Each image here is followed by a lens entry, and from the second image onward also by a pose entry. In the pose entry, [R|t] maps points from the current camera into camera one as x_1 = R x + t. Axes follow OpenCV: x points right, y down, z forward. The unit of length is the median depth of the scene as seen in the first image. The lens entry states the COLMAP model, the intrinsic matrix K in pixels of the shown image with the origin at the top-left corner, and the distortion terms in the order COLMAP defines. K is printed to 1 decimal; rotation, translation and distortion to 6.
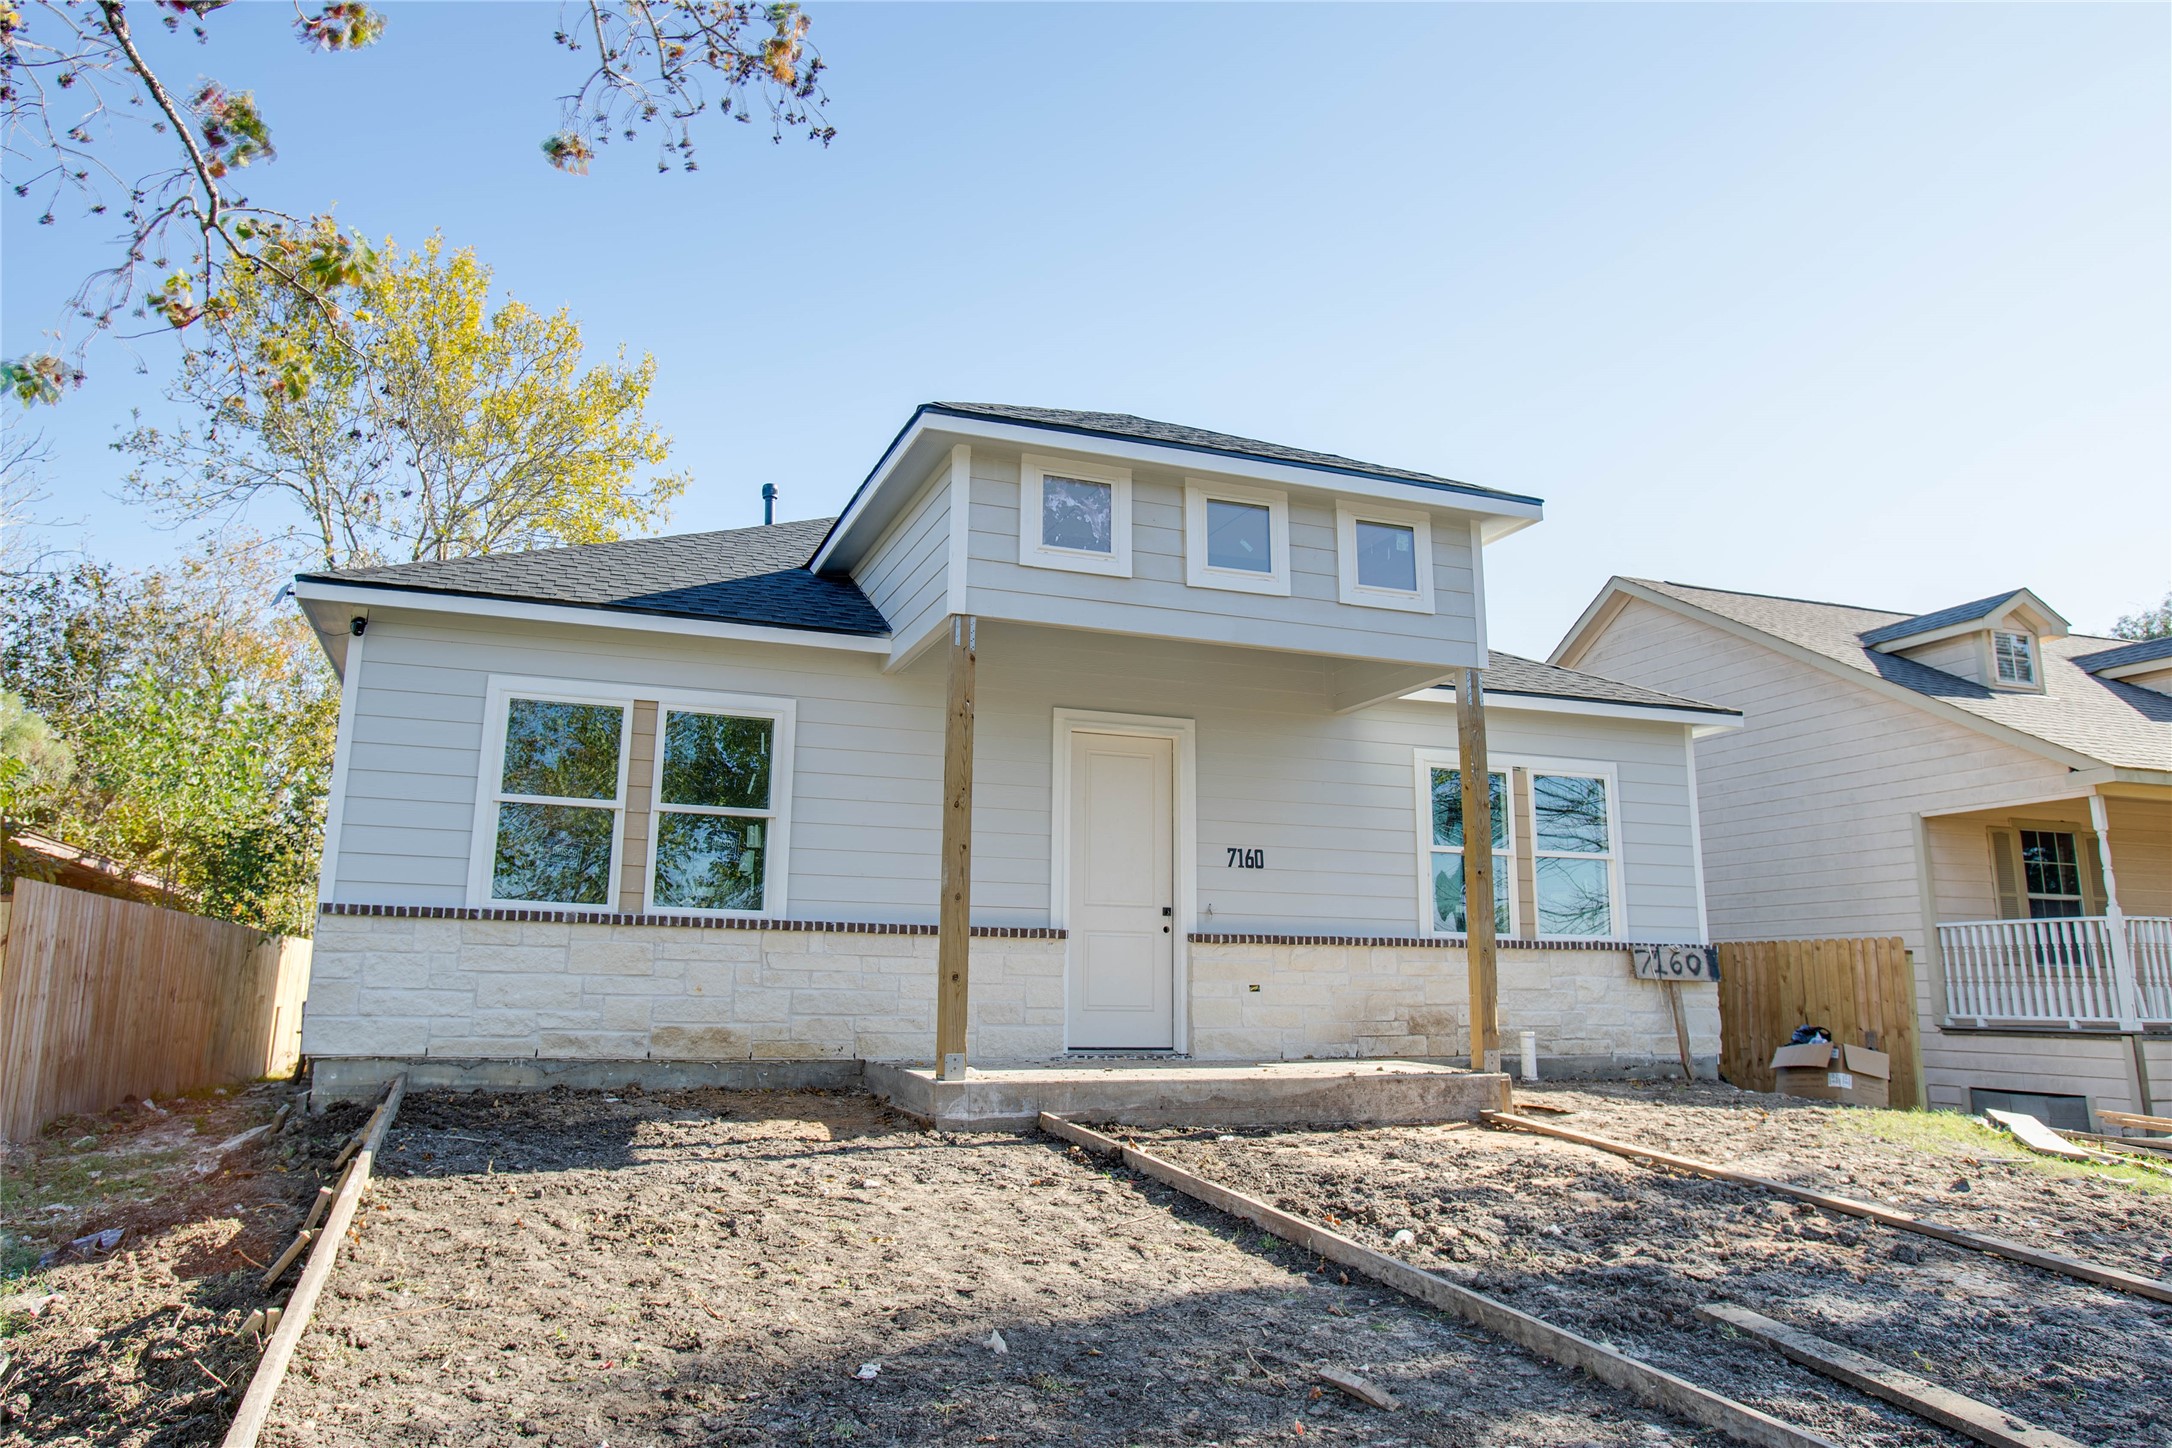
lens RADIAL K [[1506.5, 0, 1086.0], [0, 1506.5, 724.0], [0, 0, 1]] dist [-0.079099, 0.003429]
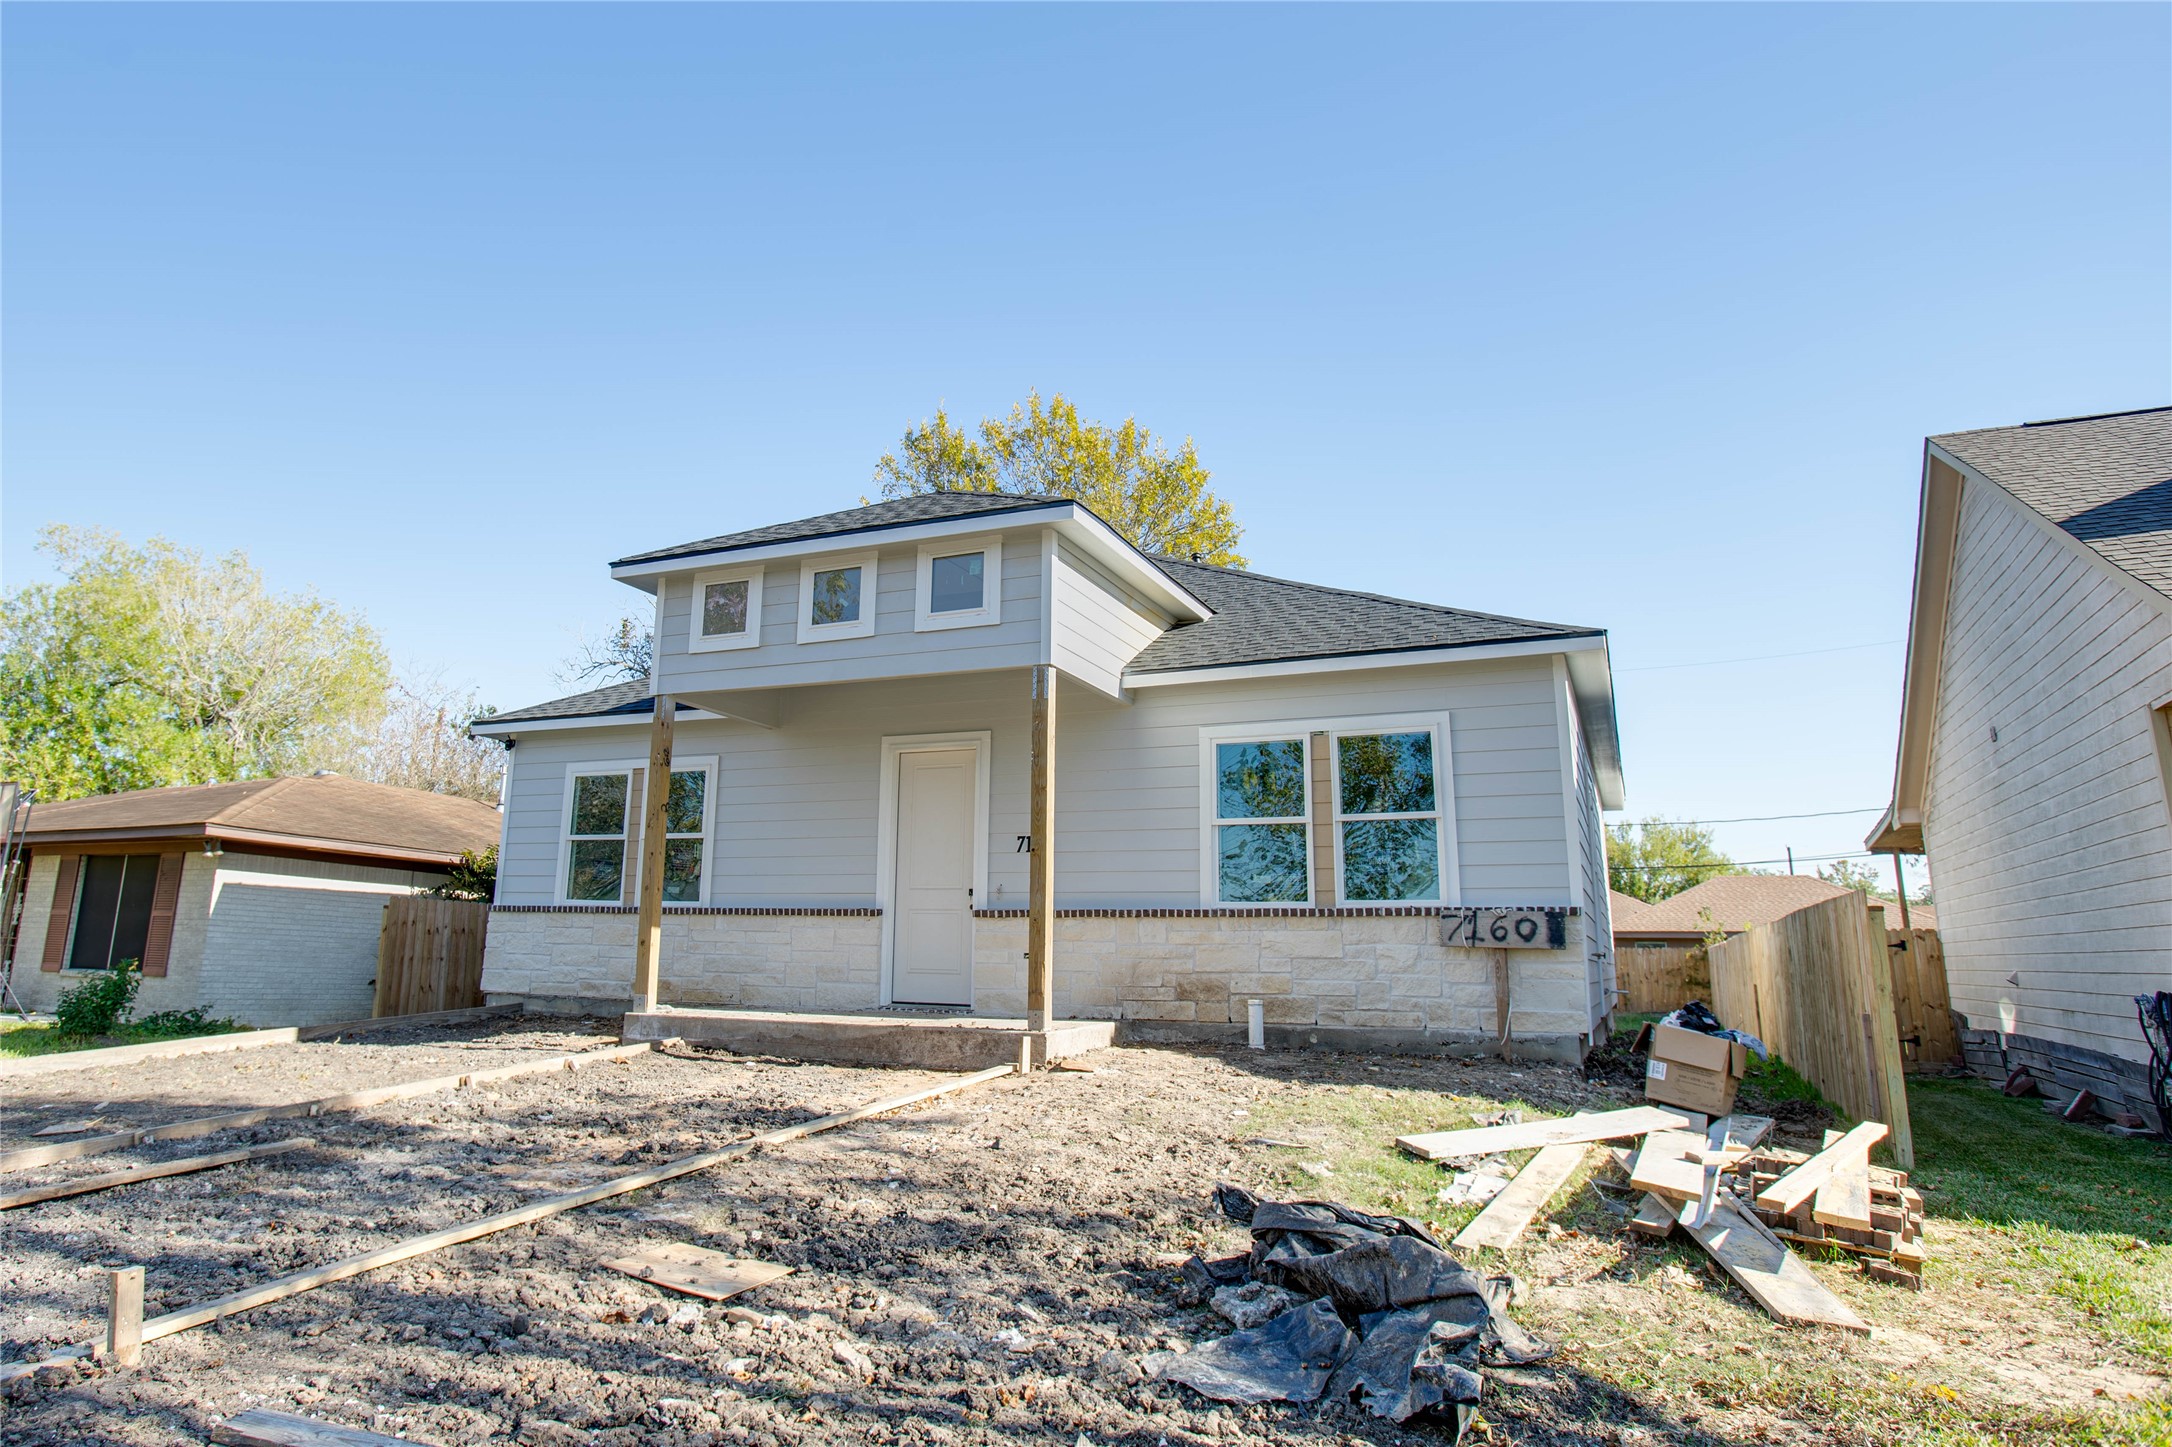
lens RADIAL K [[1310.2, 0, 1085.3], [0, 1310.2, 673.6], [0, 0, 1]] dist [-0.075989, -0.000525]
pose [[0.720457, -0.151224, -0.676811, 0.867366], [0.114062, 0.988484, -0.099445, 0.064816], [0.684055, -0.005553, 0.729409, 0.288178]]
